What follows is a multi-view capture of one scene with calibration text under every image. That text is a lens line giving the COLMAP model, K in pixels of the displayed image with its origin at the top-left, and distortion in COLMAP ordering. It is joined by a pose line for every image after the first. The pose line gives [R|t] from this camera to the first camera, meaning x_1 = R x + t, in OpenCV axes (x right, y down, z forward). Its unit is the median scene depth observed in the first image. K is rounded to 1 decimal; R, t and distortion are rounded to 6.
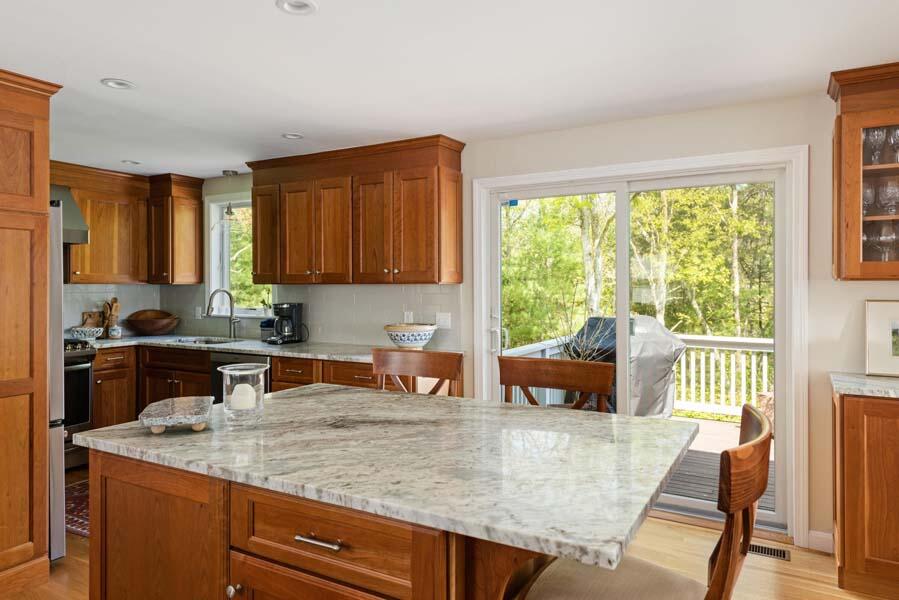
lens RADIAL K [[593.9, 0, 448.3], [0, 593.9, 294.0], [0, 0, 1]] dist [0.005669, 0.001500]
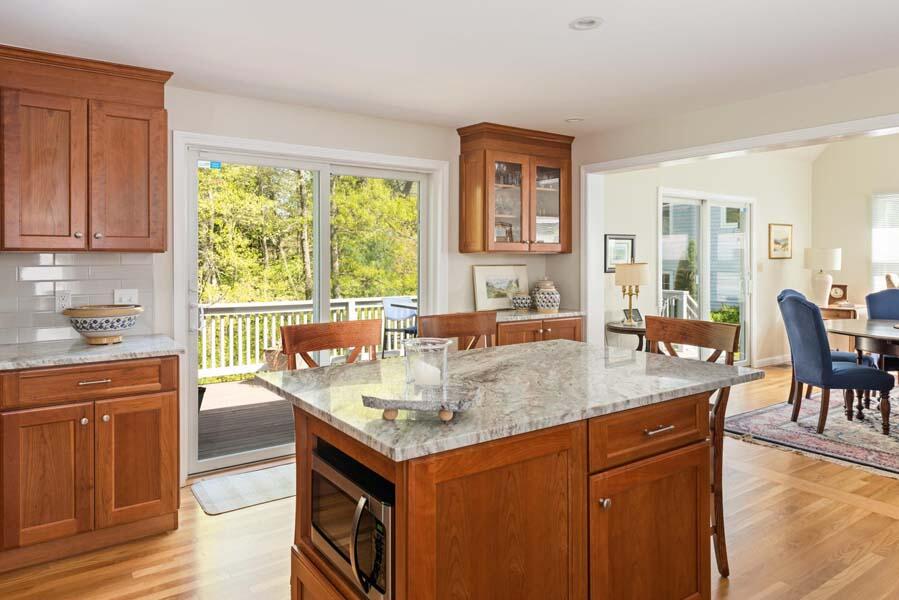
lens RADIAL K [[593.9, 0, 449.0], [0, 593.9, 300.6], [0, 0, 1]] dist [0.005669, 0.001500]
pose [[0.418647, -0.058097, 0.906289, -1.380817], [0.011754, 0.998215, 0.058560, 0.009219], [-0.908073, -0.013864, 0.418583, 0.690949]]
